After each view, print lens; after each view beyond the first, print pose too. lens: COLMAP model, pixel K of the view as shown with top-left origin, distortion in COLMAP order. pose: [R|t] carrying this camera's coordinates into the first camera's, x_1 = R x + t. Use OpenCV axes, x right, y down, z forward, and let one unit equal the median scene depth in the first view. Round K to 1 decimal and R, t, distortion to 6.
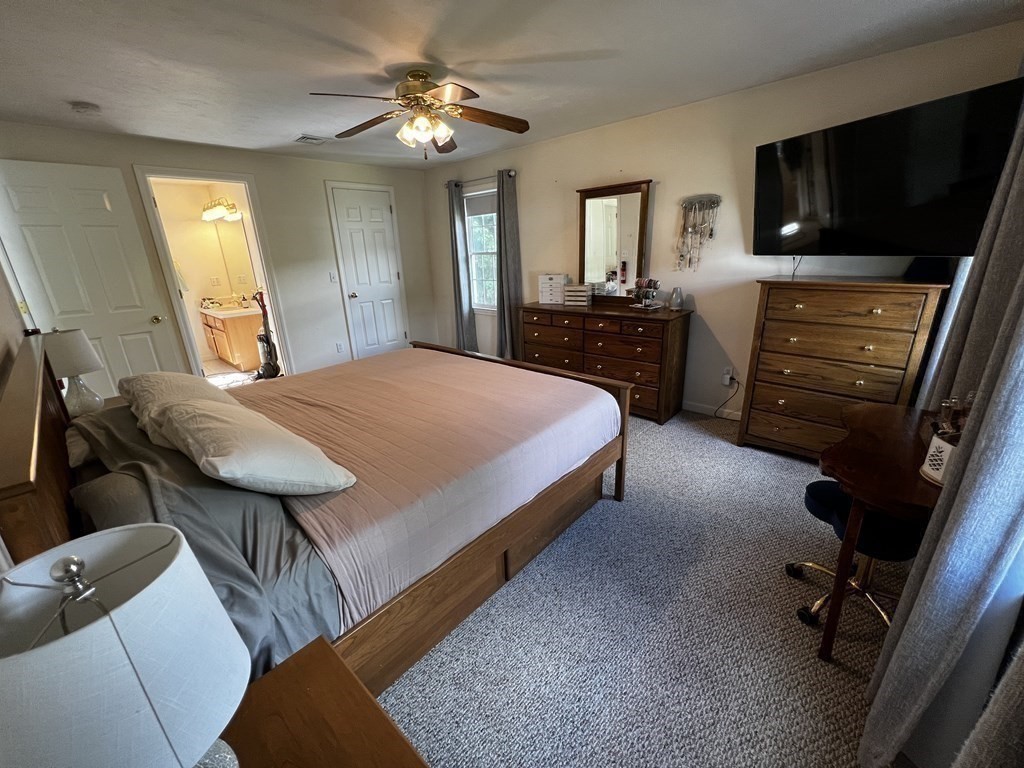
lens RADIAL K [[408.9, 0, 513.5], [0, 408.9, 382.3], [0, 0, 1]] dist [-0.003480, 0.000852]
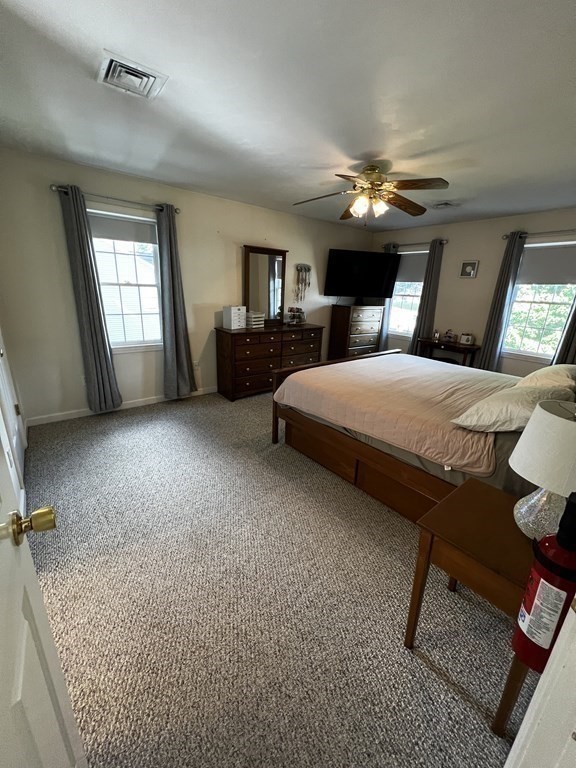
lens RADIAL K [[306.7, 0, 289.7], [0, 306.7, 380.7], [0, 0, 1]] dist [-0.003480, 0.000852]
pose [[0.135381, -0.253185, 0.957898, -1.040903], [0.261109, 0.941740, 0.212011, -0.245759], [-0.955769, 0.221413, 0.193603, 0.849449]]
